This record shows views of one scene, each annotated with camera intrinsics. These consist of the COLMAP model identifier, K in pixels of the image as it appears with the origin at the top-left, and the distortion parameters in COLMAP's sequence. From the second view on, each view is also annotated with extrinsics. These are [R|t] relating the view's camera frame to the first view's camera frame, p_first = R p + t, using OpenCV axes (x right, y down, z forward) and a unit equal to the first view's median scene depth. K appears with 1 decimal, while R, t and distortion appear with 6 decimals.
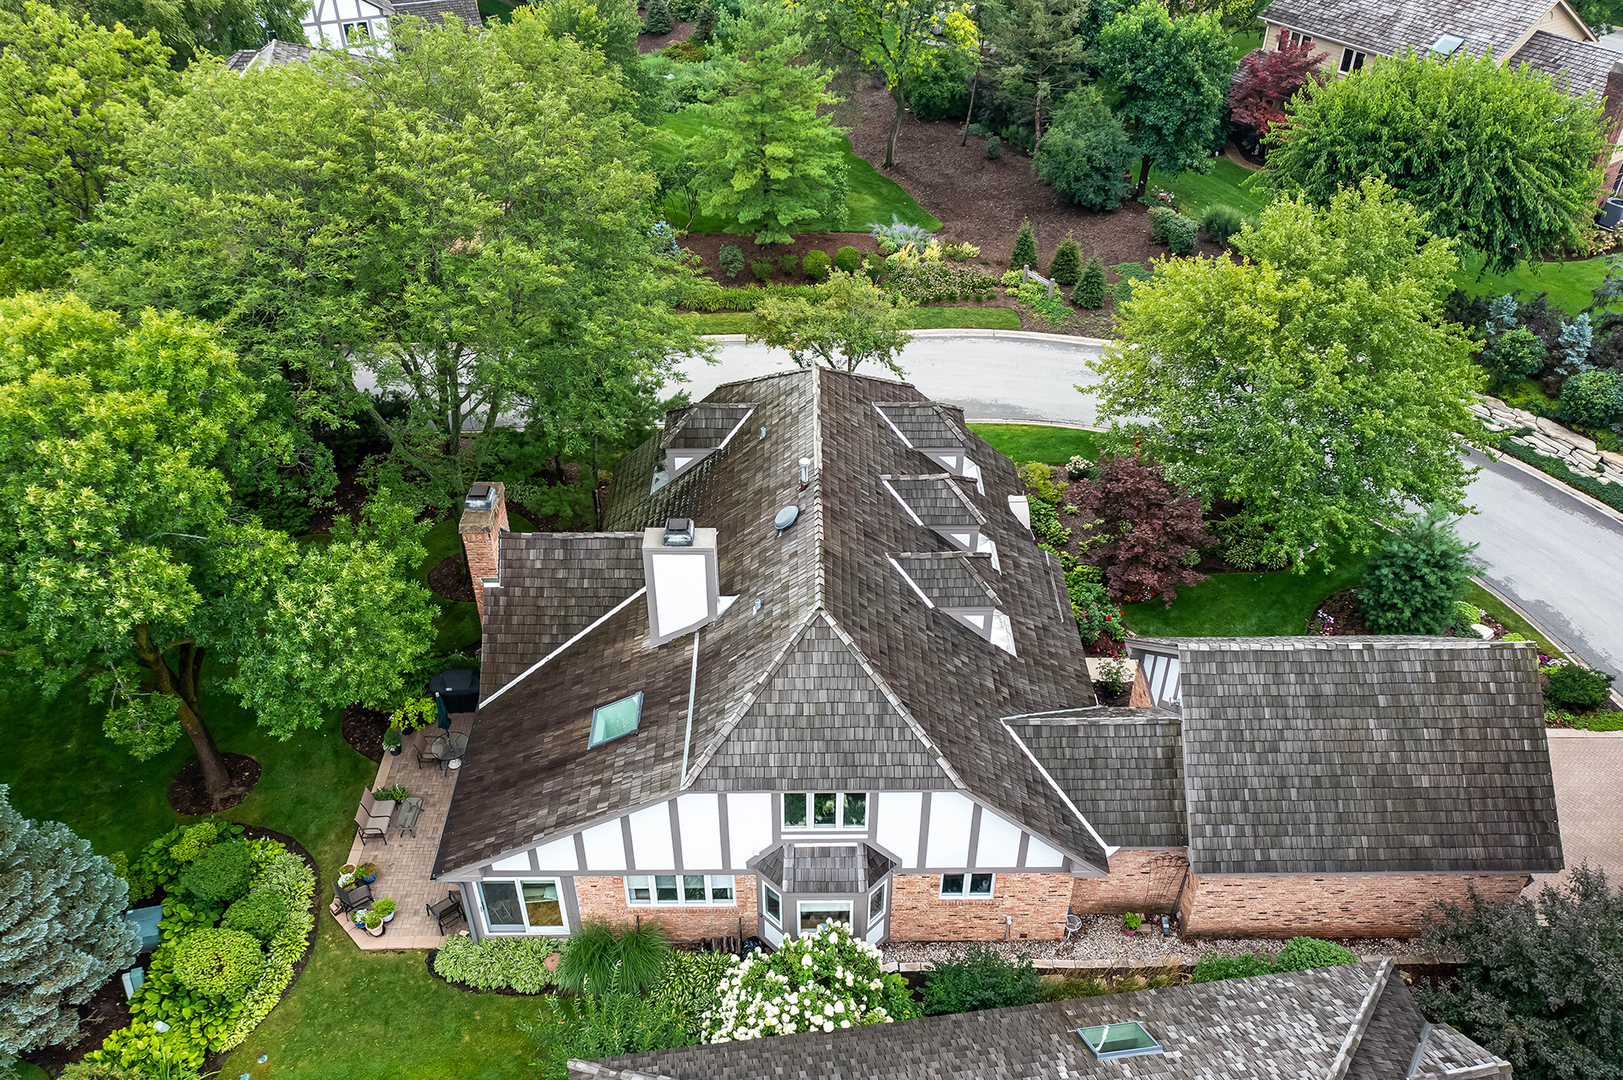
lens RADIAL K [[1283.6, 0, 814.8], [0, 1283.6, 542.3], [0, 0, 1]] dist [-0.003306, 0.007377]
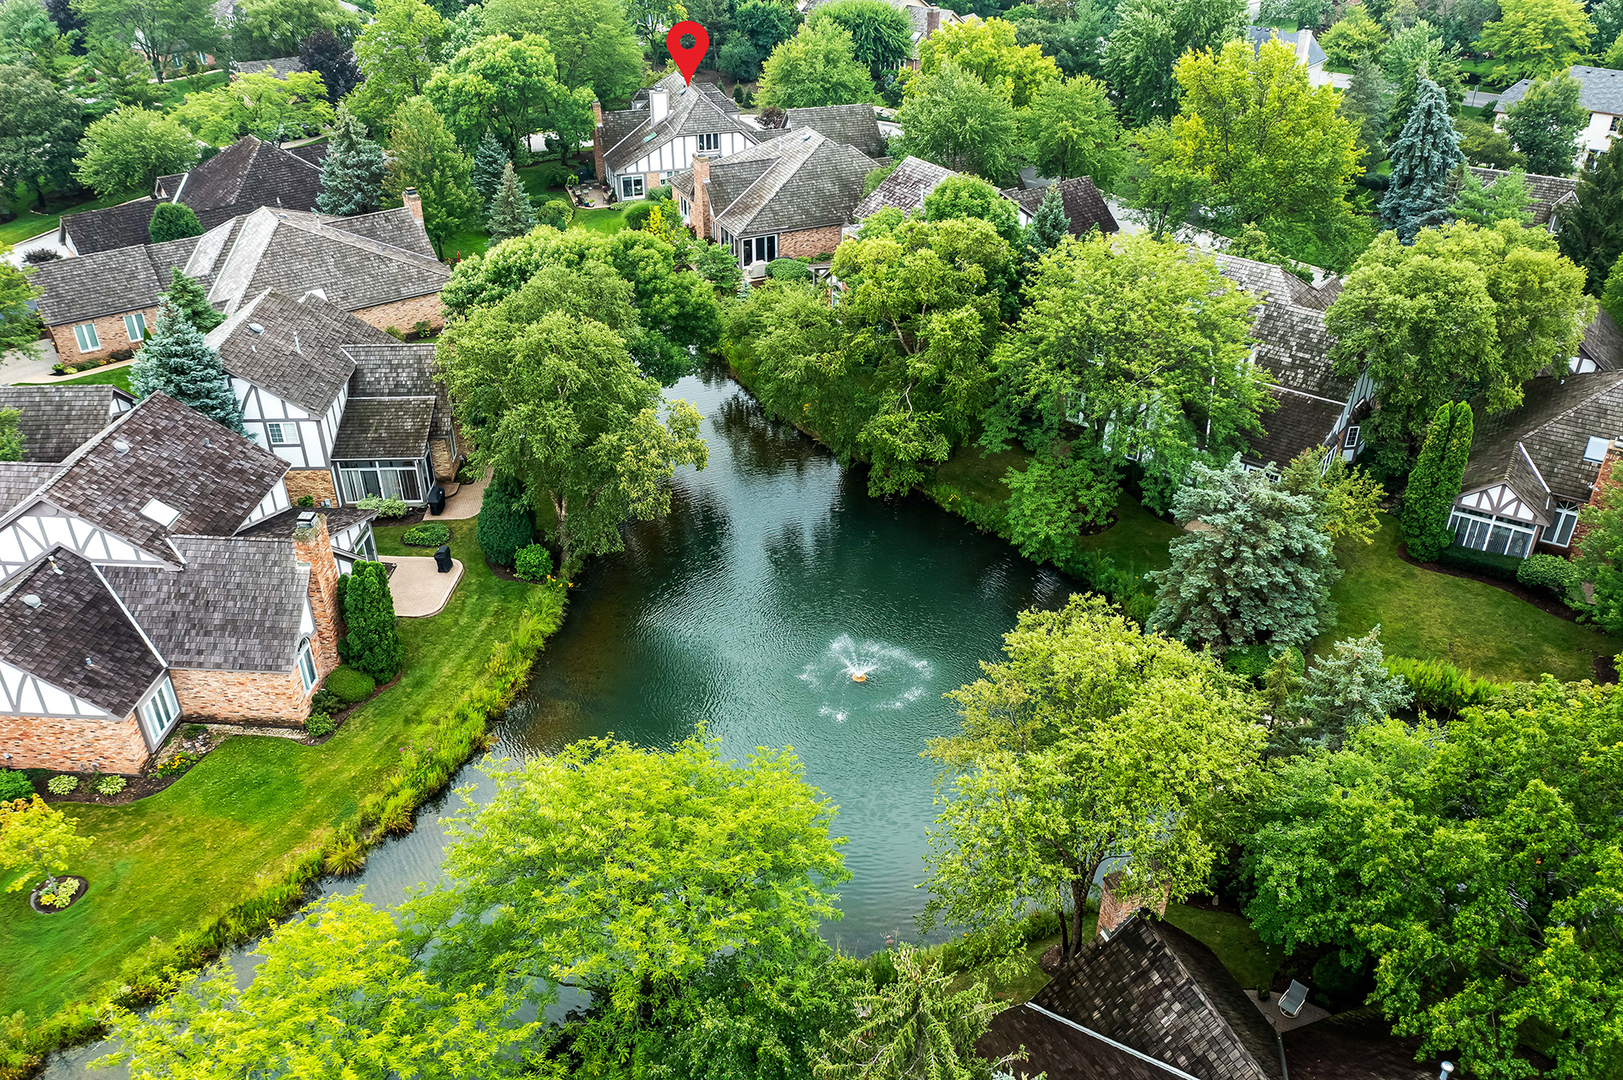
lens RADIAL K [[1283.6, 0, 814.8], [0, 1283.6, 542.3], [0, 0, 1]] dist [-0.003306, 0.007377]
pose [[0.958325, -0.144586, 0.246391, -0.786443], [0.168920, 0.982332, -0.080555, 1.686488], [-0.230391, 0.118818, 0.965817, -2.631709]]
